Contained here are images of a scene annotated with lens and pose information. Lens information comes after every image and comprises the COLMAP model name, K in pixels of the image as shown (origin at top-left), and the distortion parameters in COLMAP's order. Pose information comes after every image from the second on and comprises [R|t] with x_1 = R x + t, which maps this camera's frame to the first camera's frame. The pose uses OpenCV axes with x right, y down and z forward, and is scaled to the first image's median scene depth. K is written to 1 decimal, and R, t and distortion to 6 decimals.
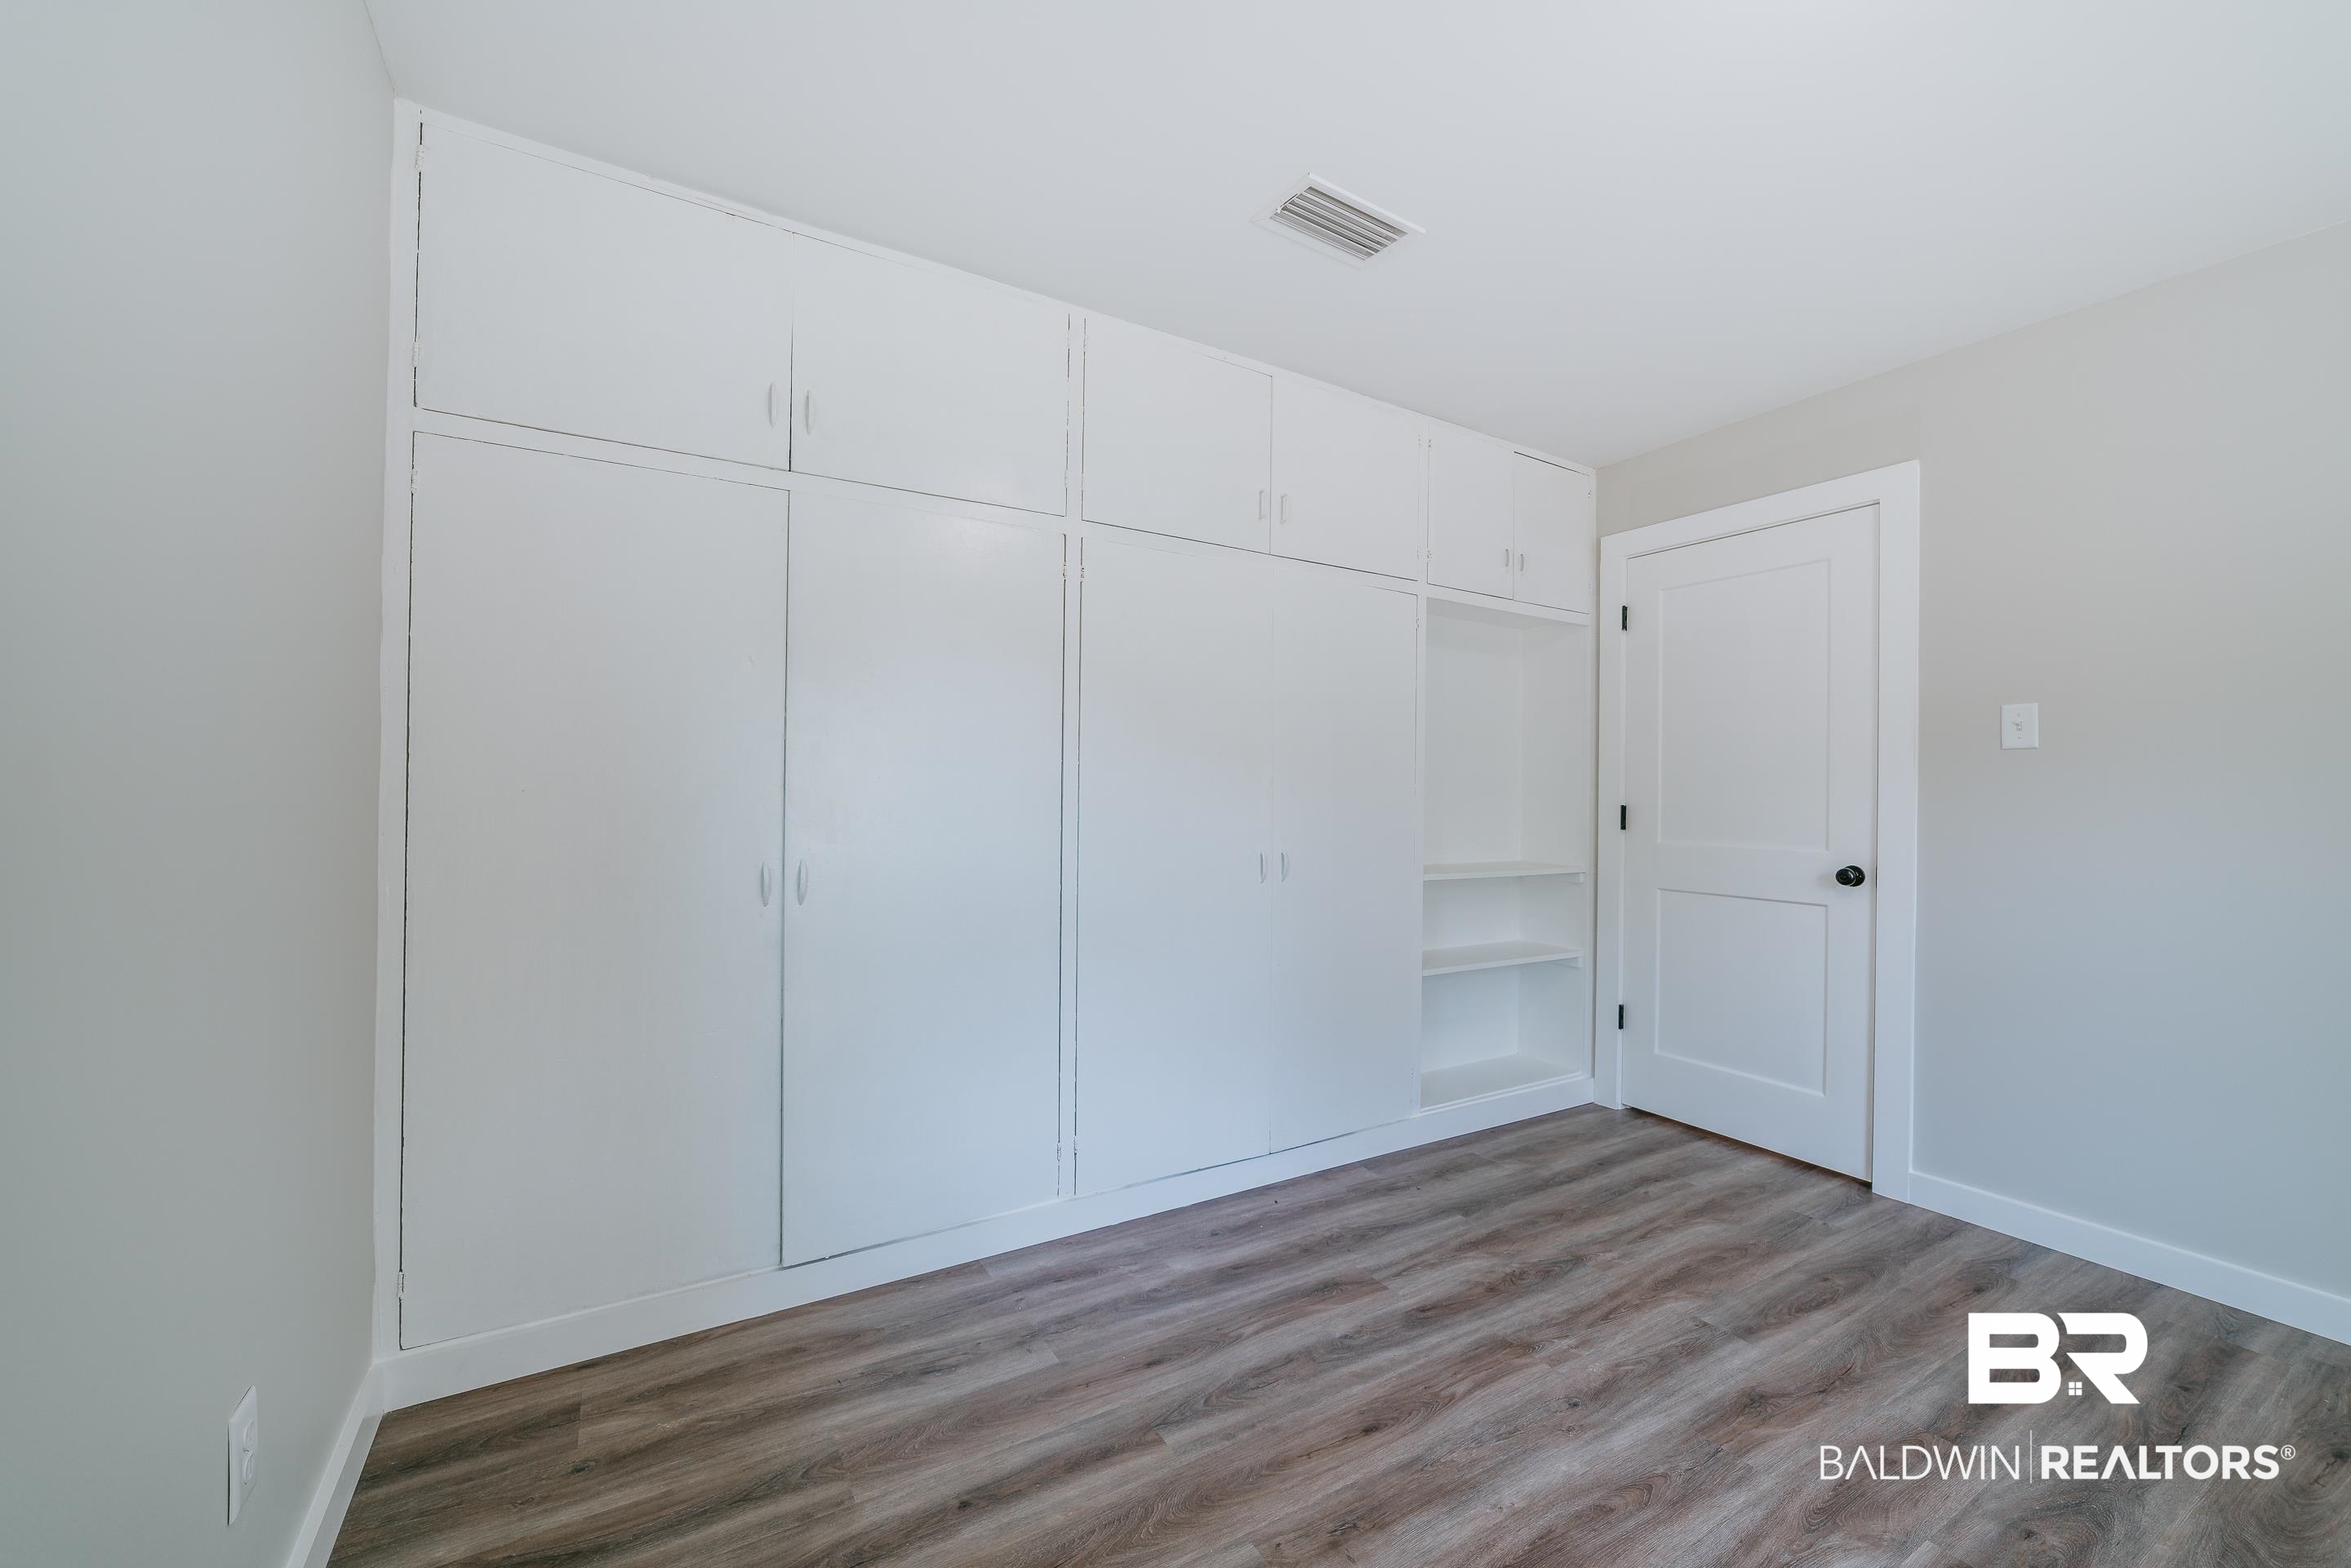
lens RADIAL K [[939.3, 0, 1176.8], [0, 939.3, 778.6], [0, 0, 1]] dist [-0.020634, 0.007657]
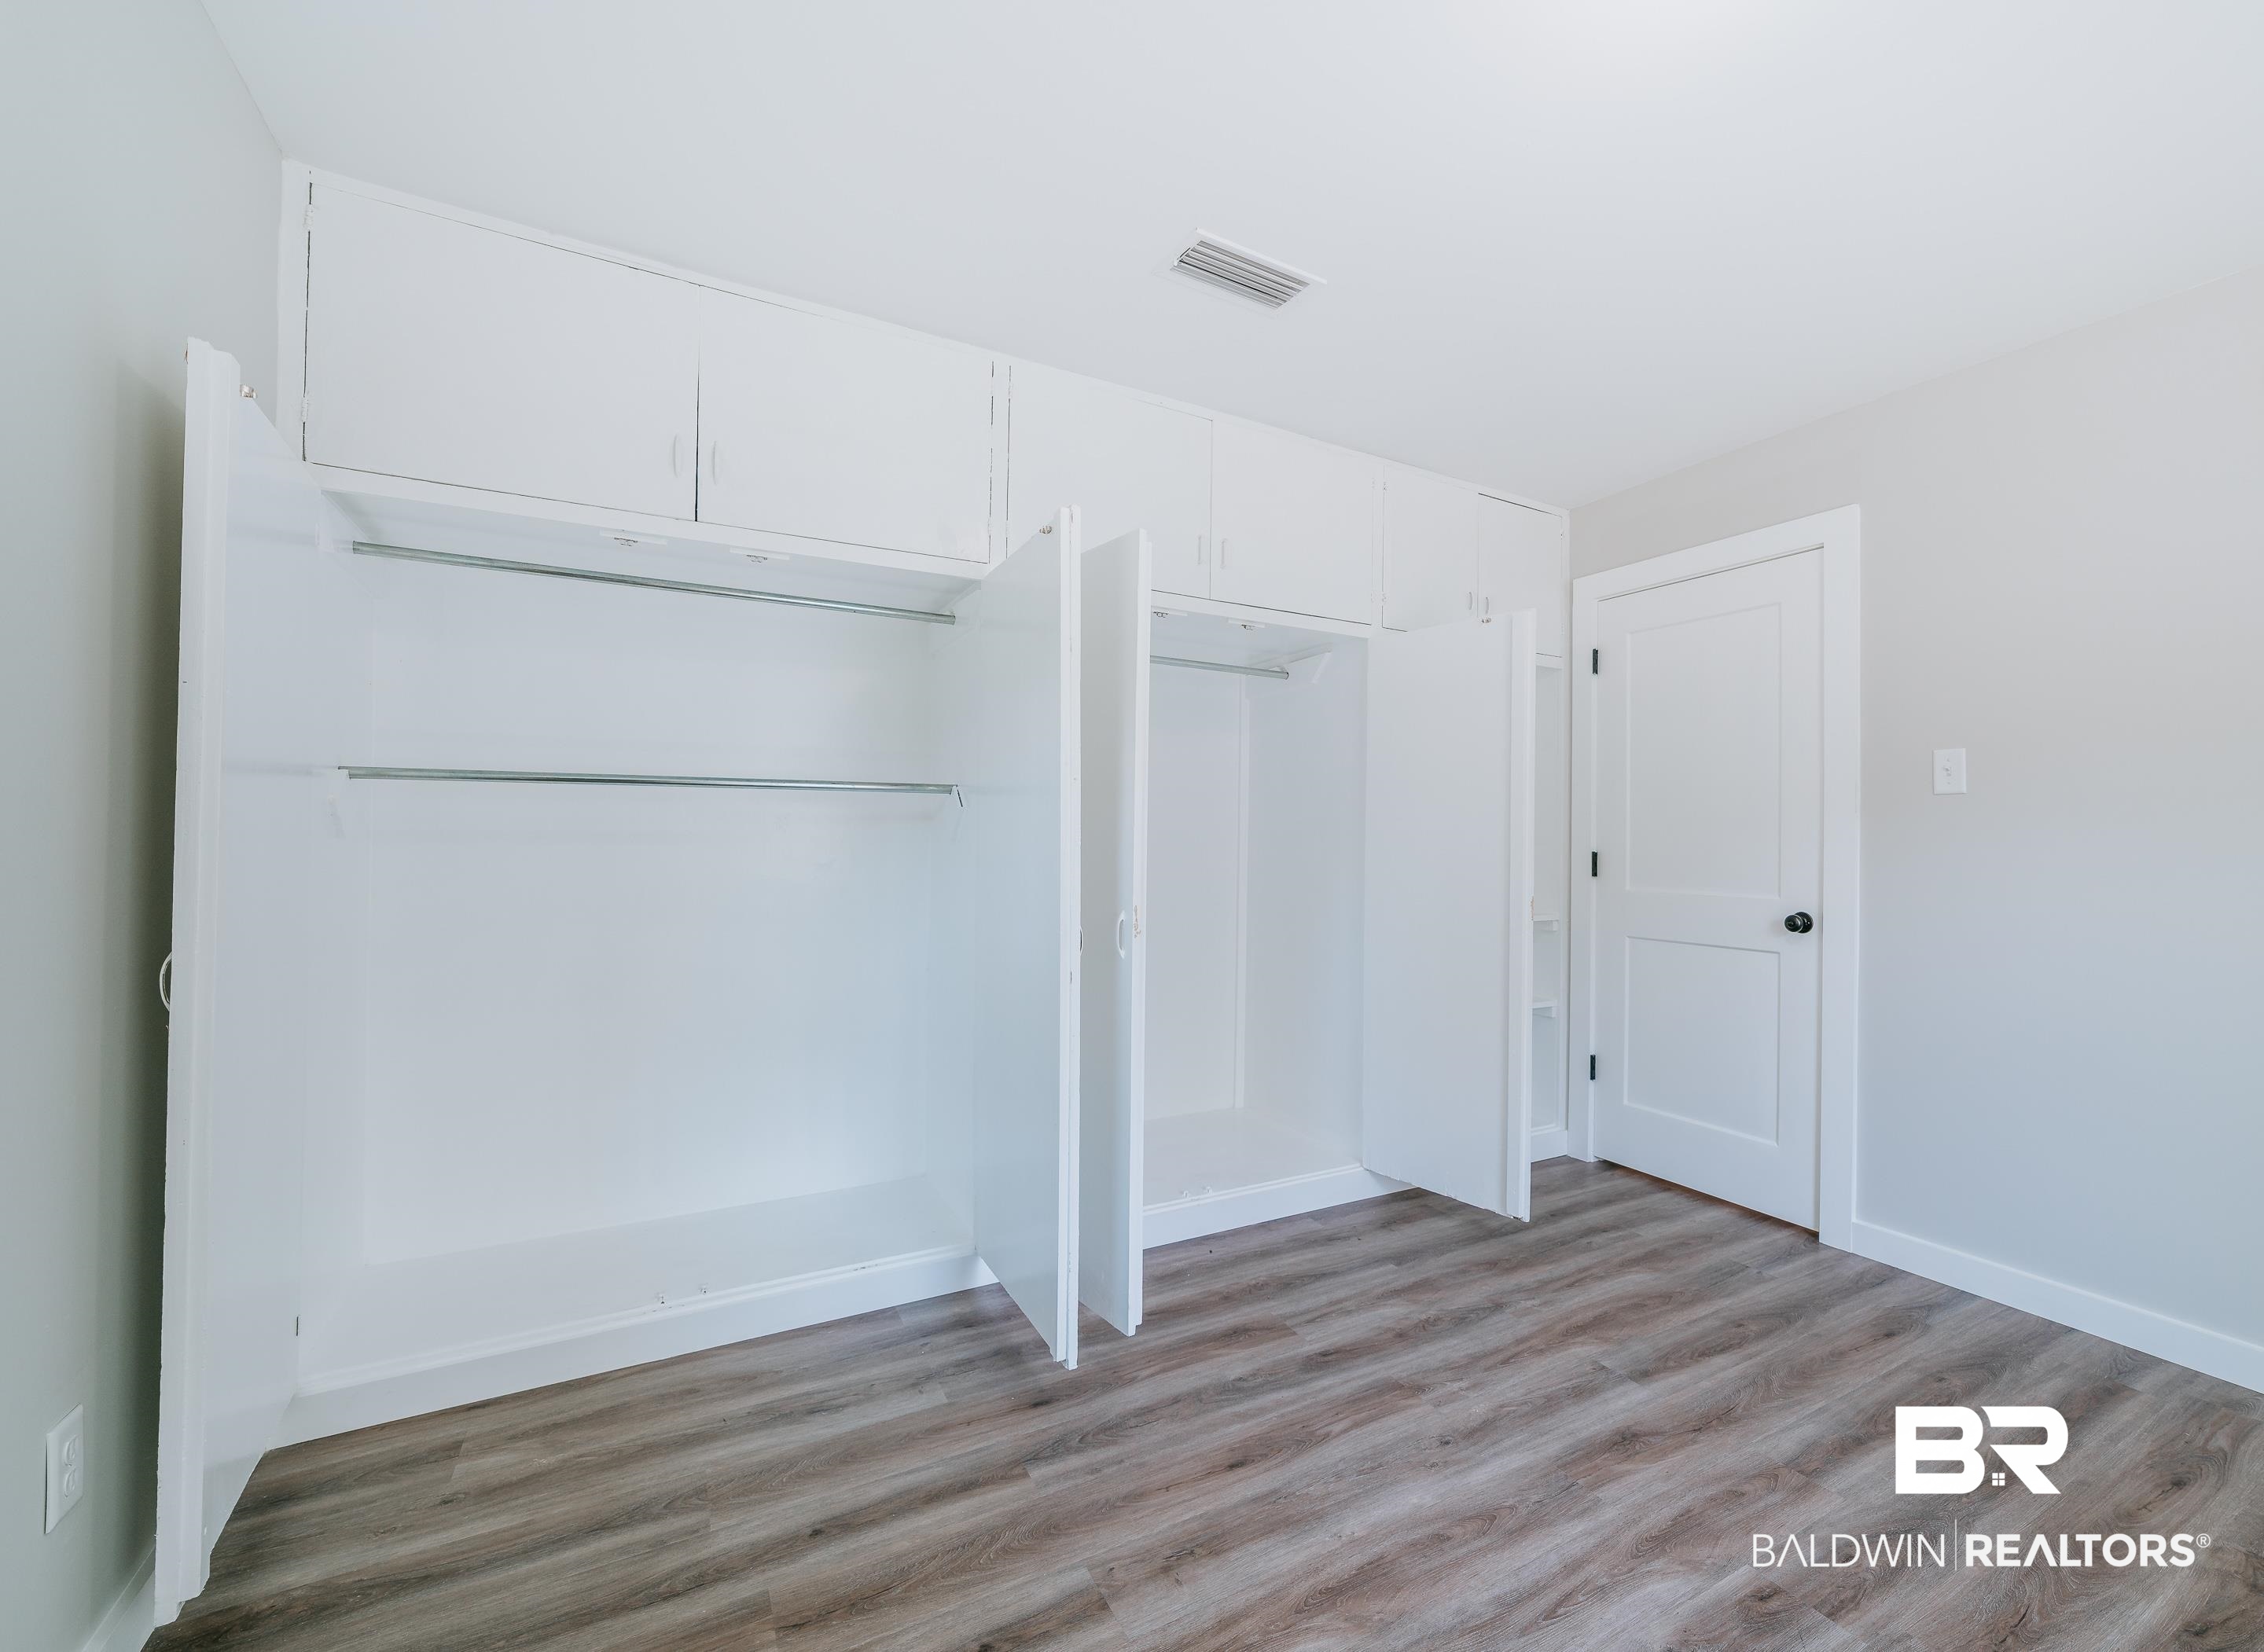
lens RADIAL K [[988.0, 0, 1239.9], [0, 988.0, 823.0], [0, 0, 1]] dist [-0.019166, 0.006901]
pose [[0.999997, -0.001878, 0.001516, 0.184113], [0.001884, 0.999992, -0.003393, 0.001177], [-0.001510, 0.003395, 0.999993, -0.064379]]
